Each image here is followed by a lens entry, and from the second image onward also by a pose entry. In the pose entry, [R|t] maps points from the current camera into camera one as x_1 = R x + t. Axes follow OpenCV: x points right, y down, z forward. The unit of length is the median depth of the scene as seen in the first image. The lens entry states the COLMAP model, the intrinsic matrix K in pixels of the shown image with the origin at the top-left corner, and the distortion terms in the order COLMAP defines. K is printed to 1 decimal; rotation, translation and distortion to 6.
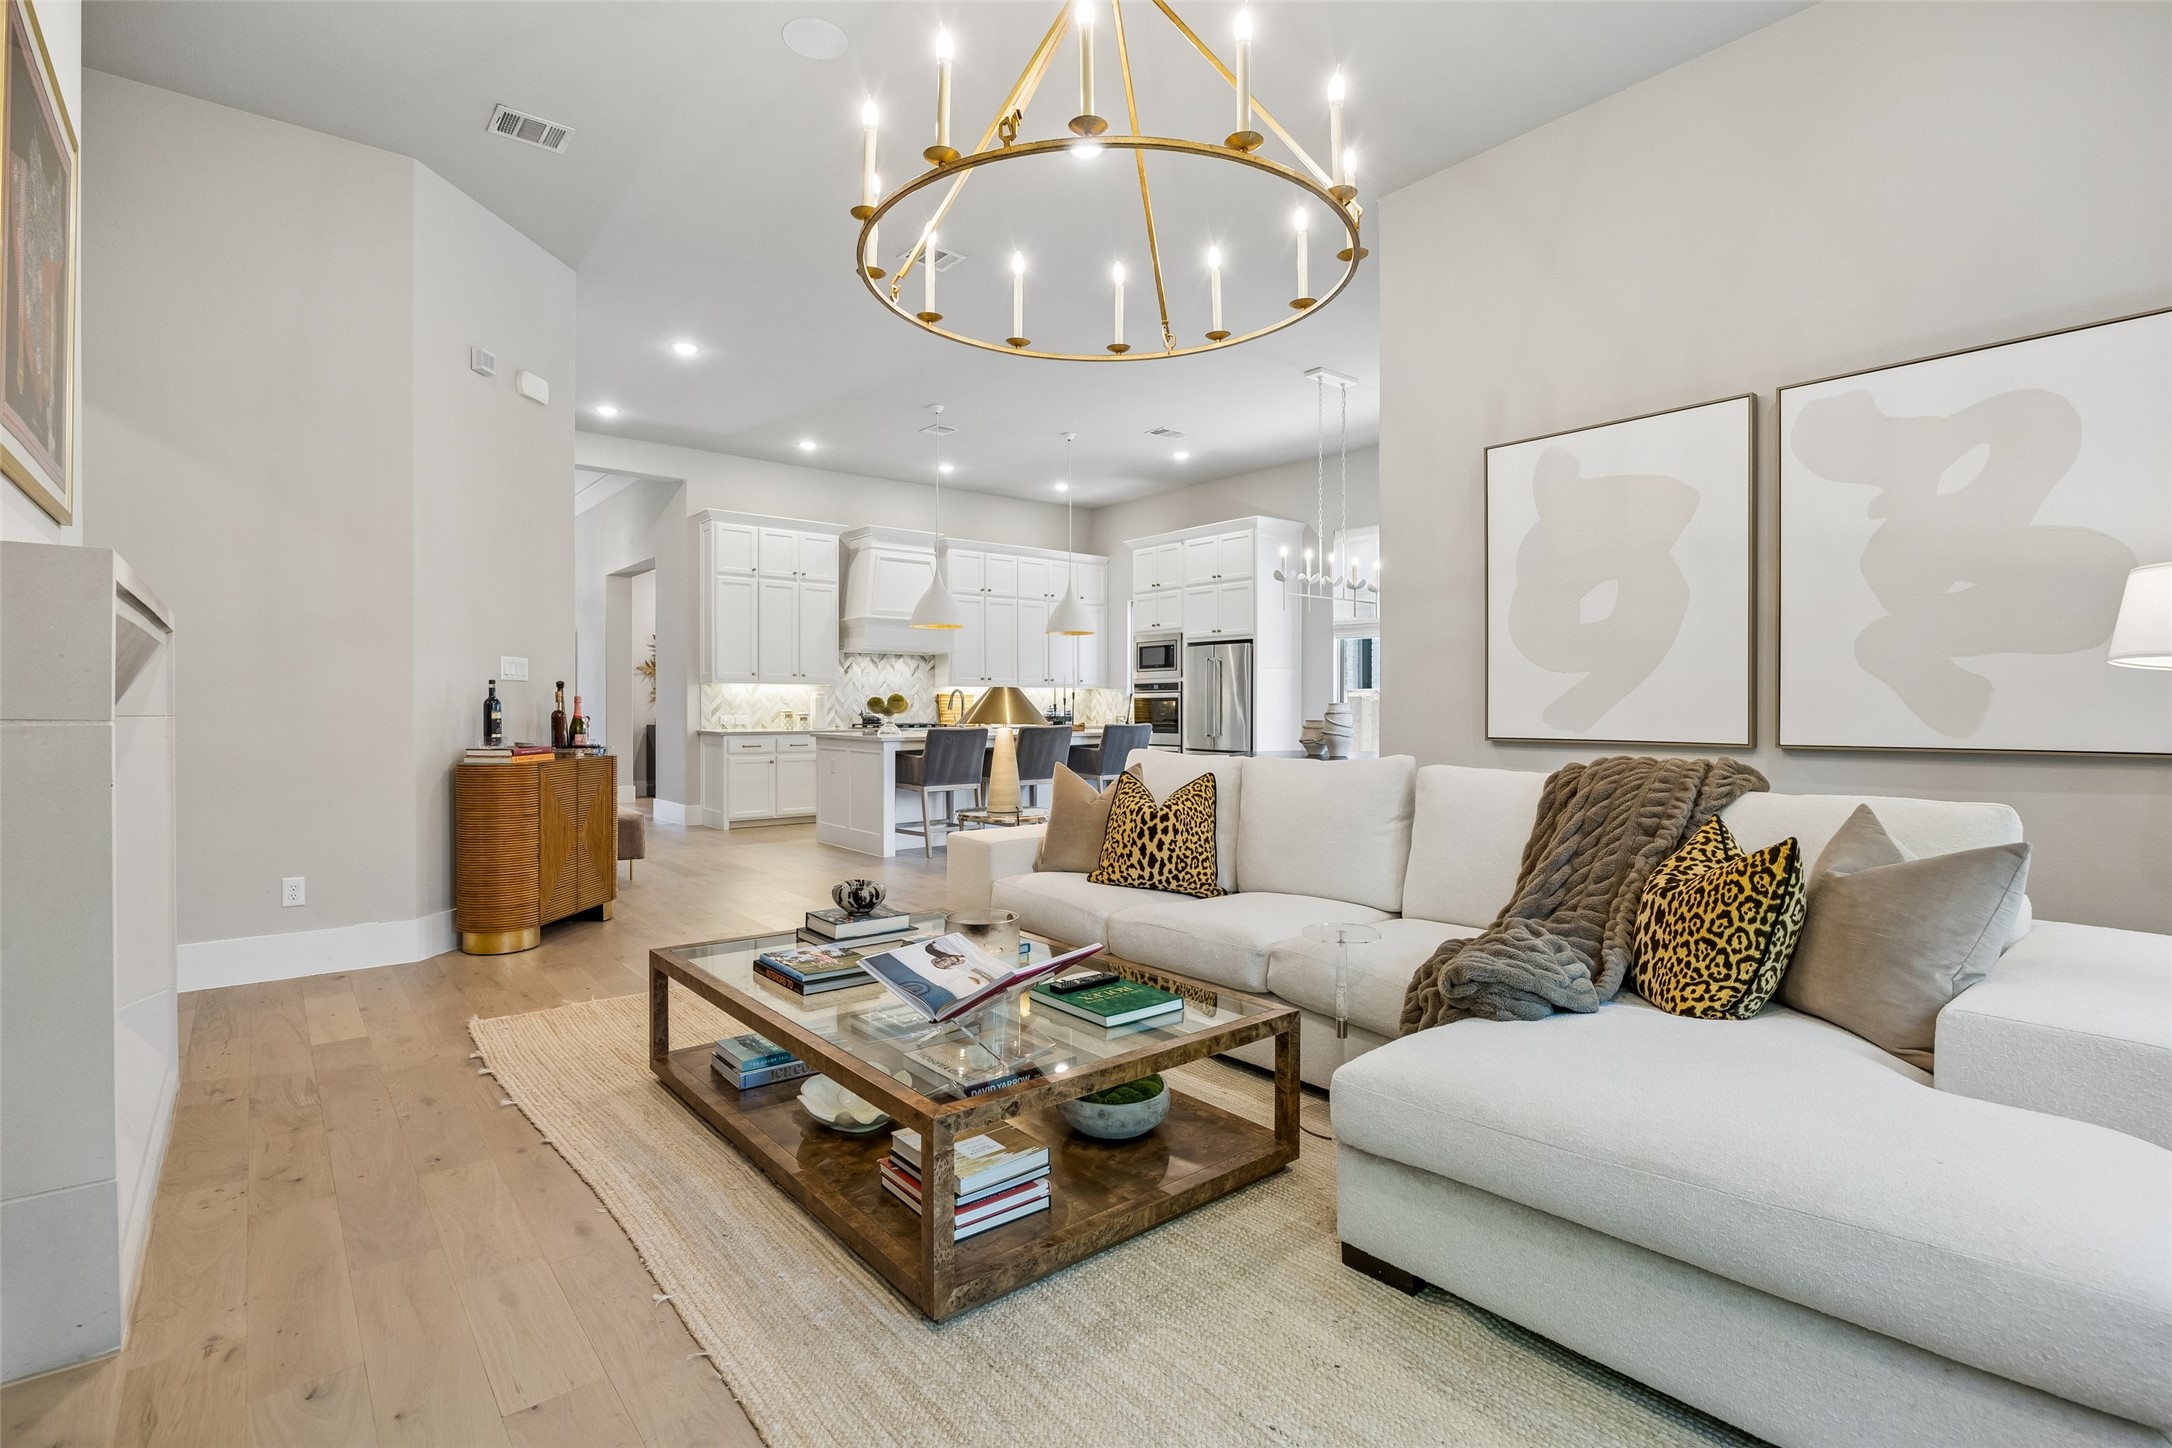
lens RADIAL K [[1019.5, 0, 1067.2], [0, 1019.5, 712.6], [0, 0, 1]] dist [-0.010604, 0.001340]
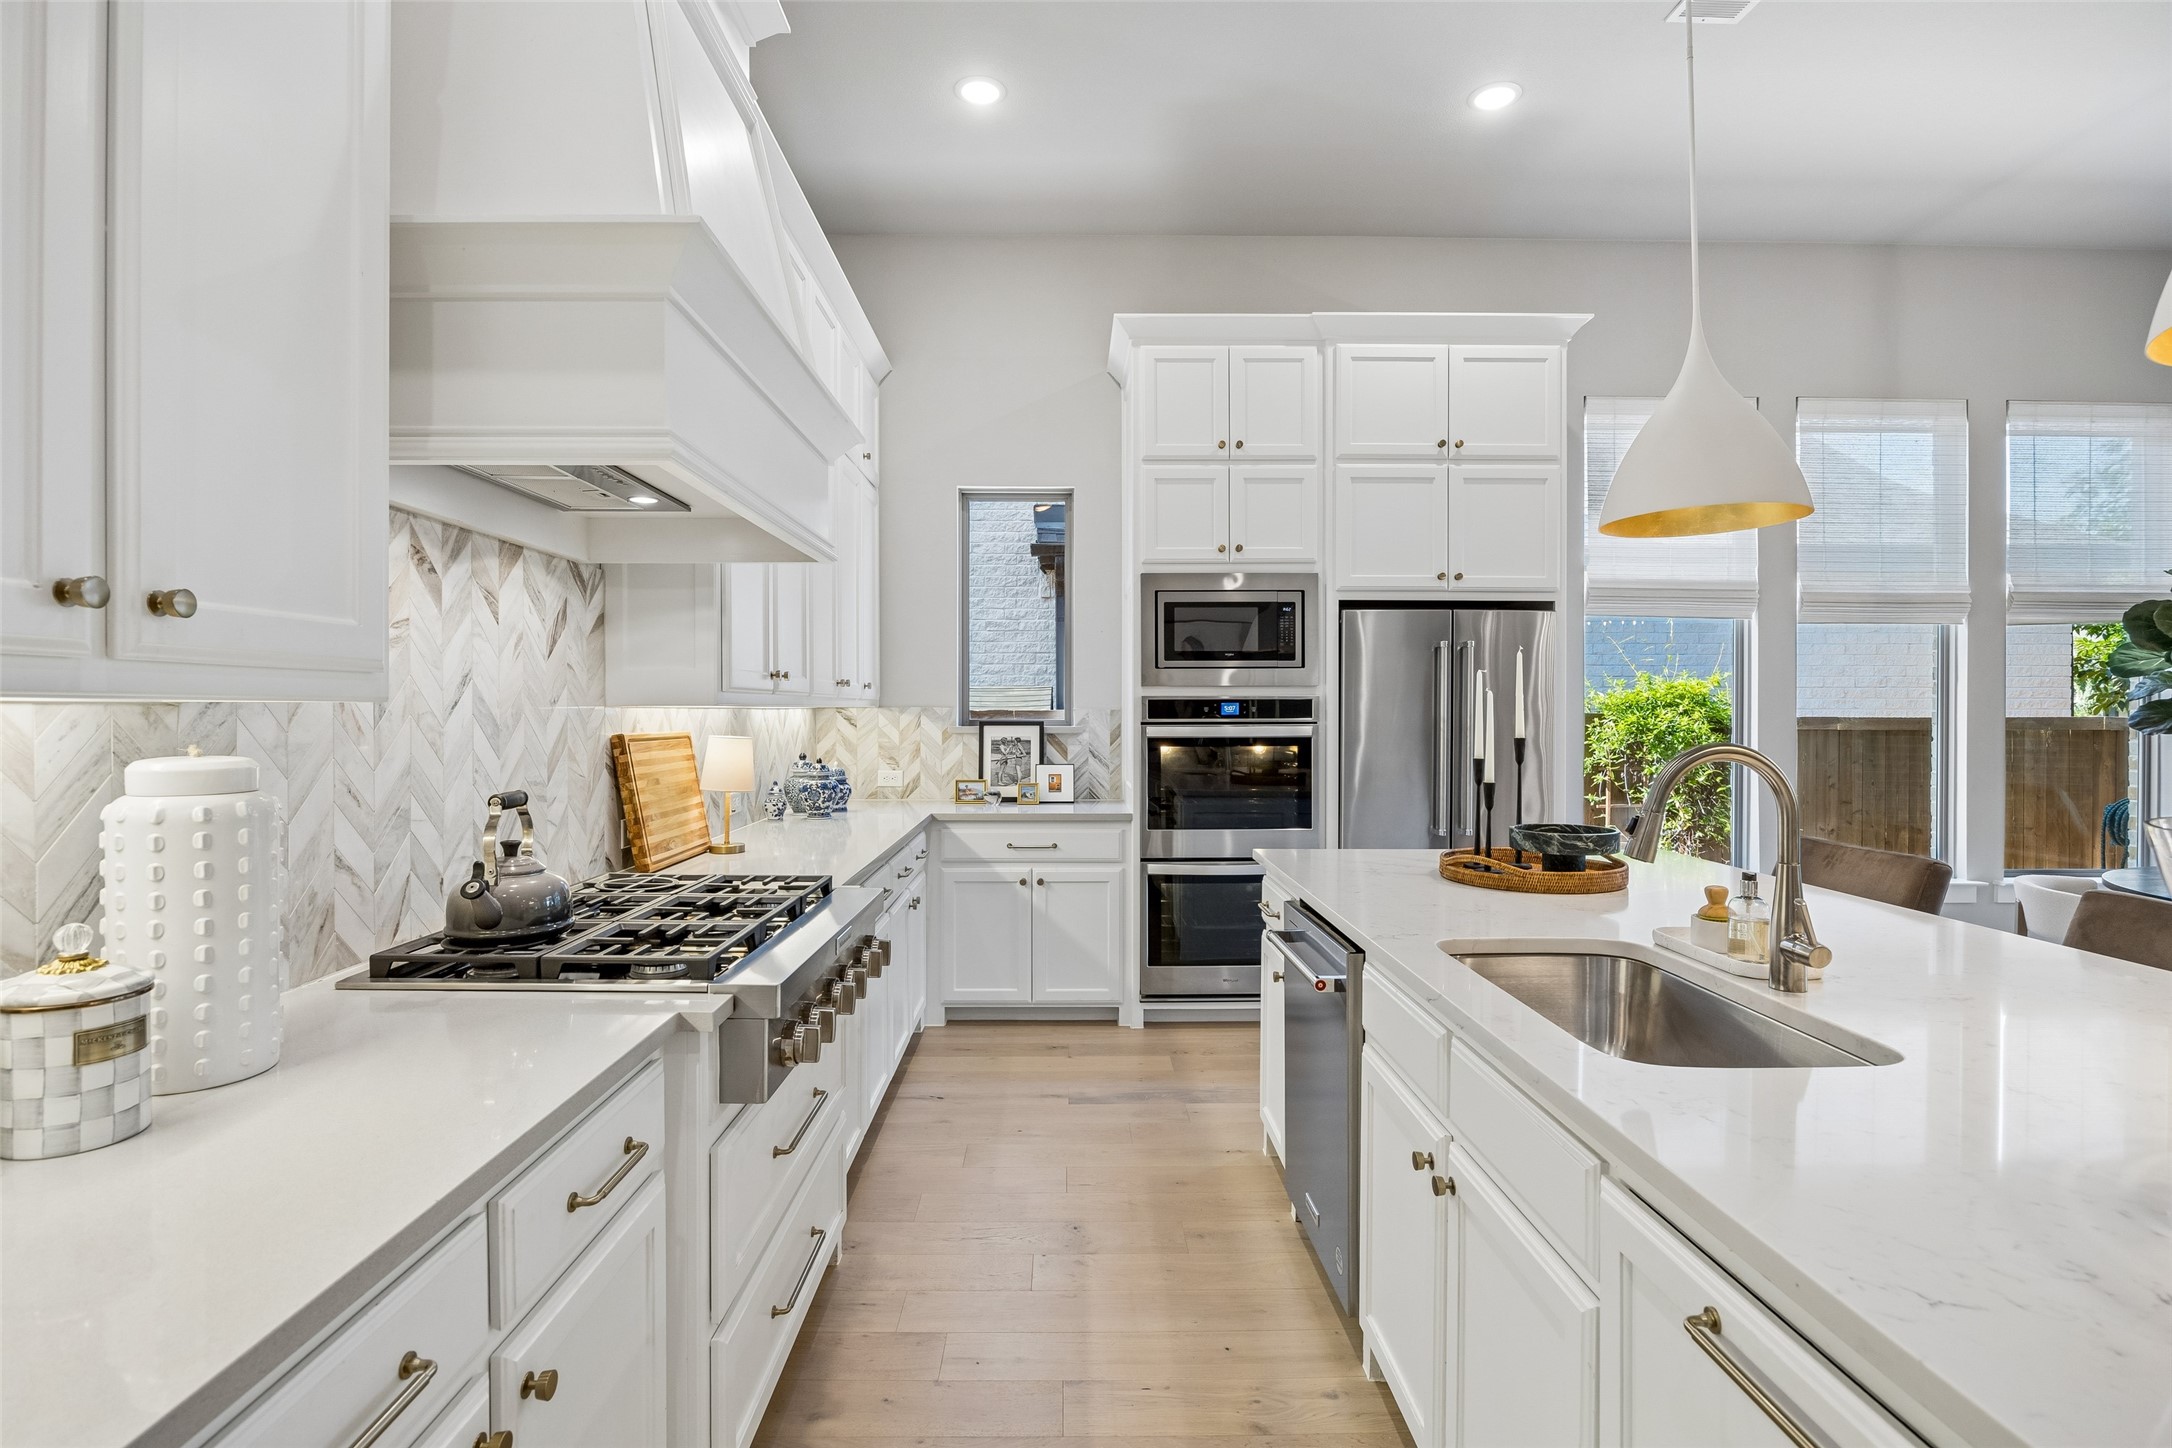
lens RADIAL K [[1042.1, 0, 1066.4], [0, 1042.1, 720.0], [0, 0, 1]] dist [-0.016338, 0.000136]
pose [[0.616251, -0.007865, 0.787510, -0.269380], [0.006299, 0.999967, 0.005057, -0.023943], [-0.787525, 0.001844, 0.616281, 0.829266]]
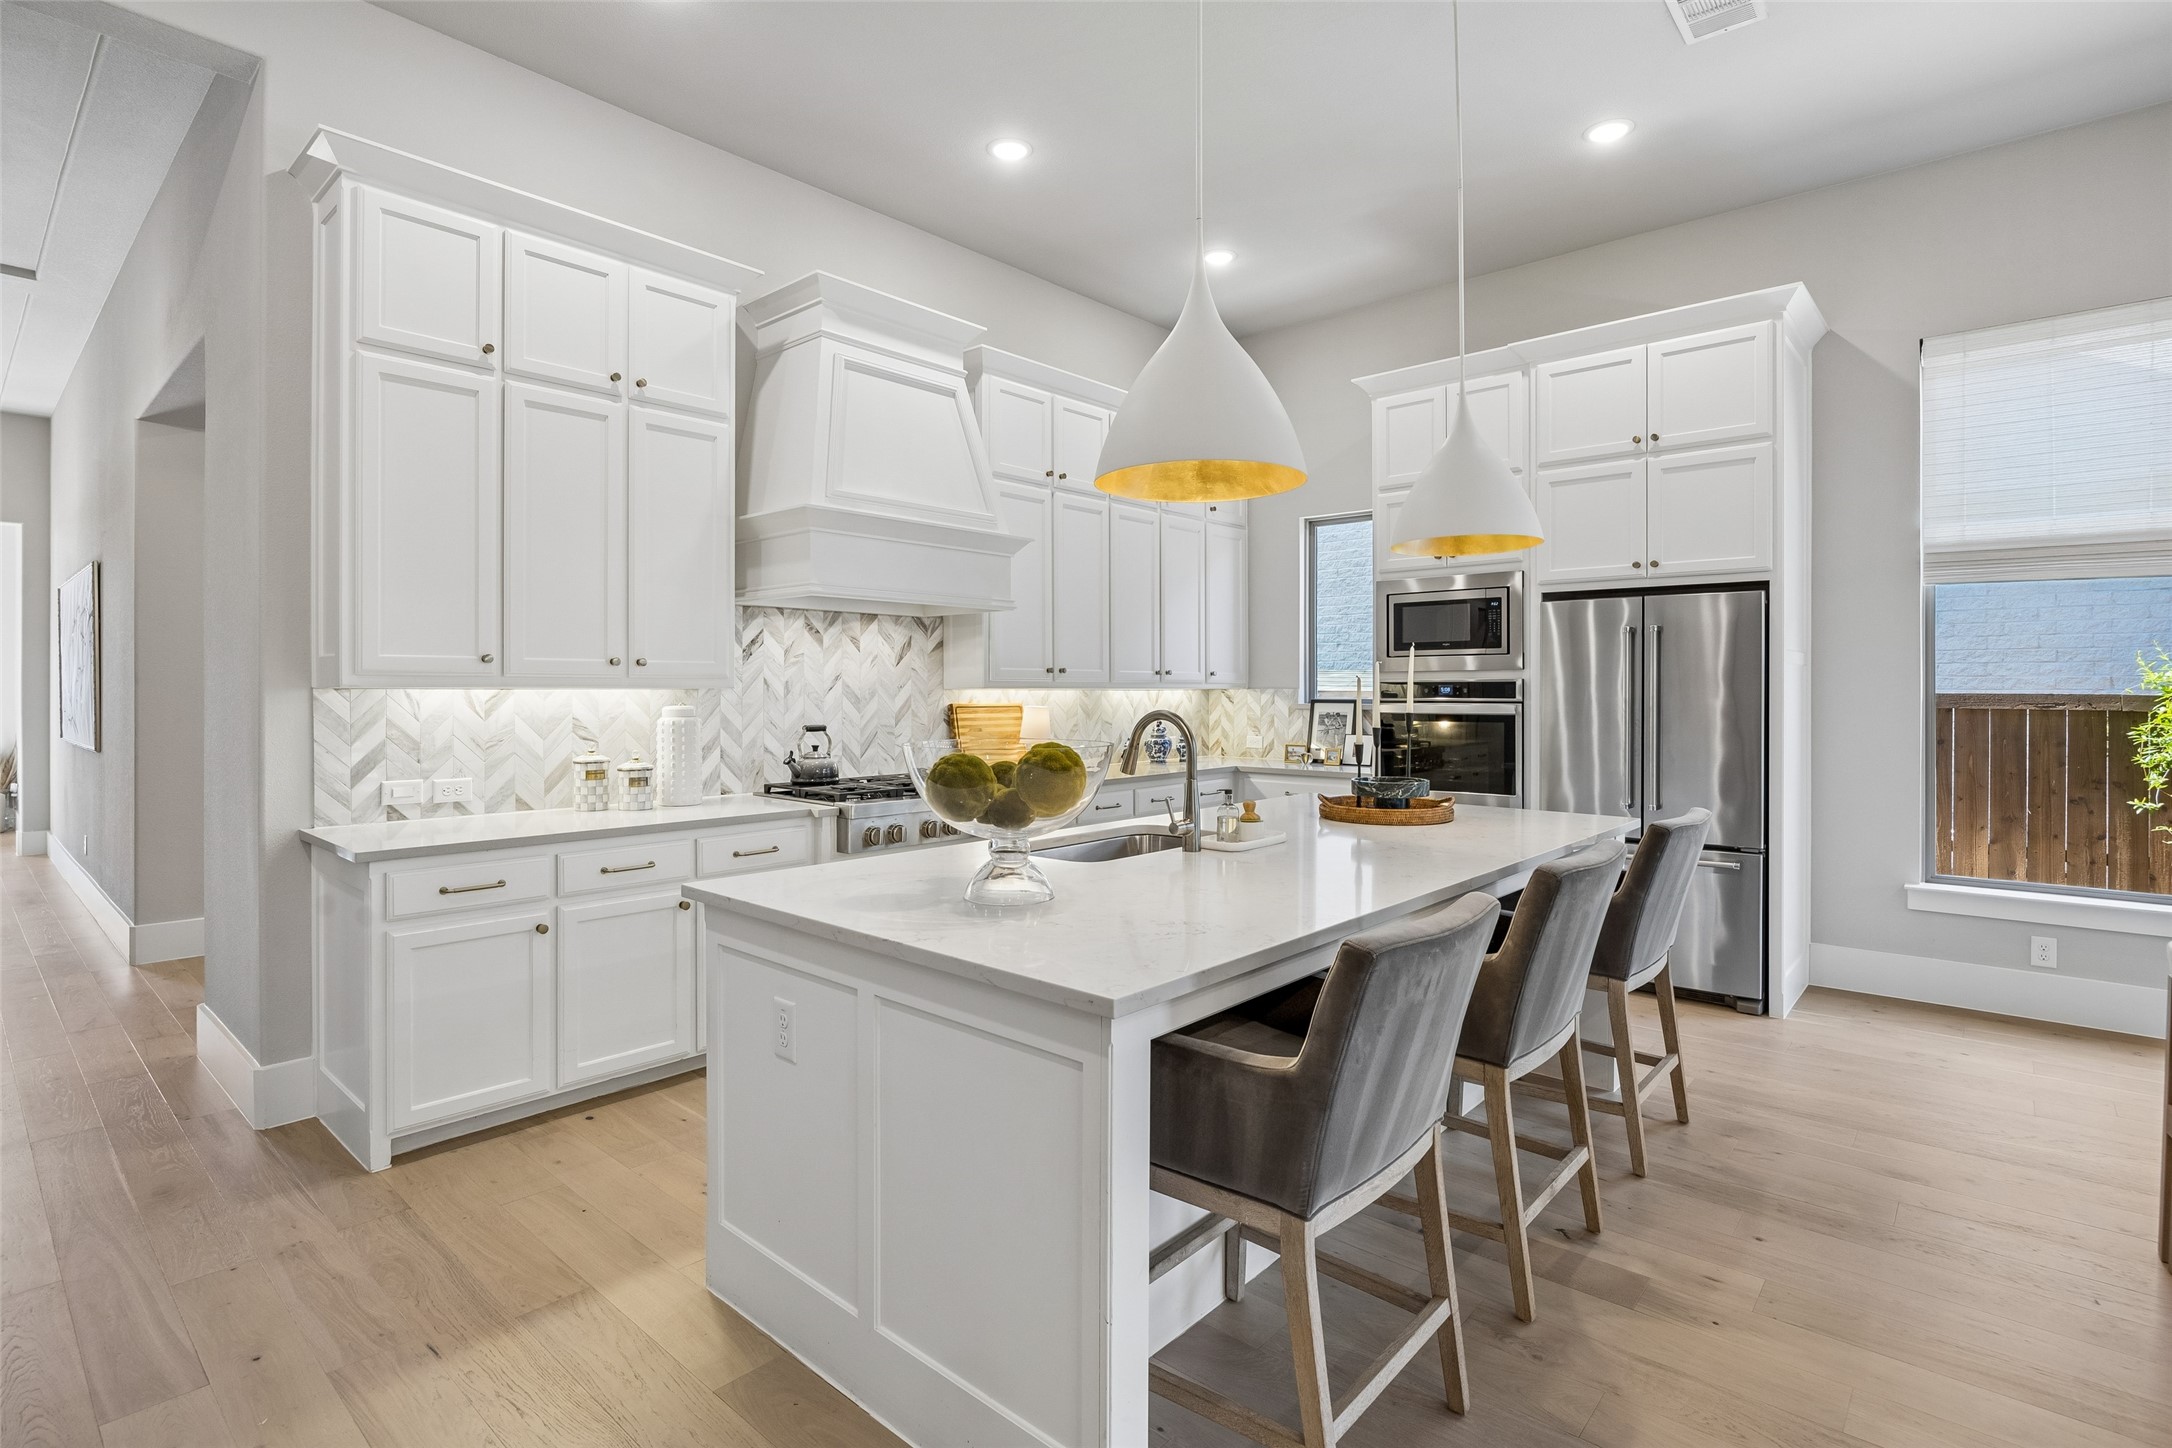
lens RADIAL K [[1042.1, 0, 1075.3], [0, 1042.1, 689.8], [0, 0, 1]] dist [-0.016338, 0.000136]
pose [[0.986180, -0.000341, 0.165677, -0.159377], [0.001623, 0.999970, -0.007603, -0.022580], [-0.165669, 0.007767, 0.986151, 0.582288]]
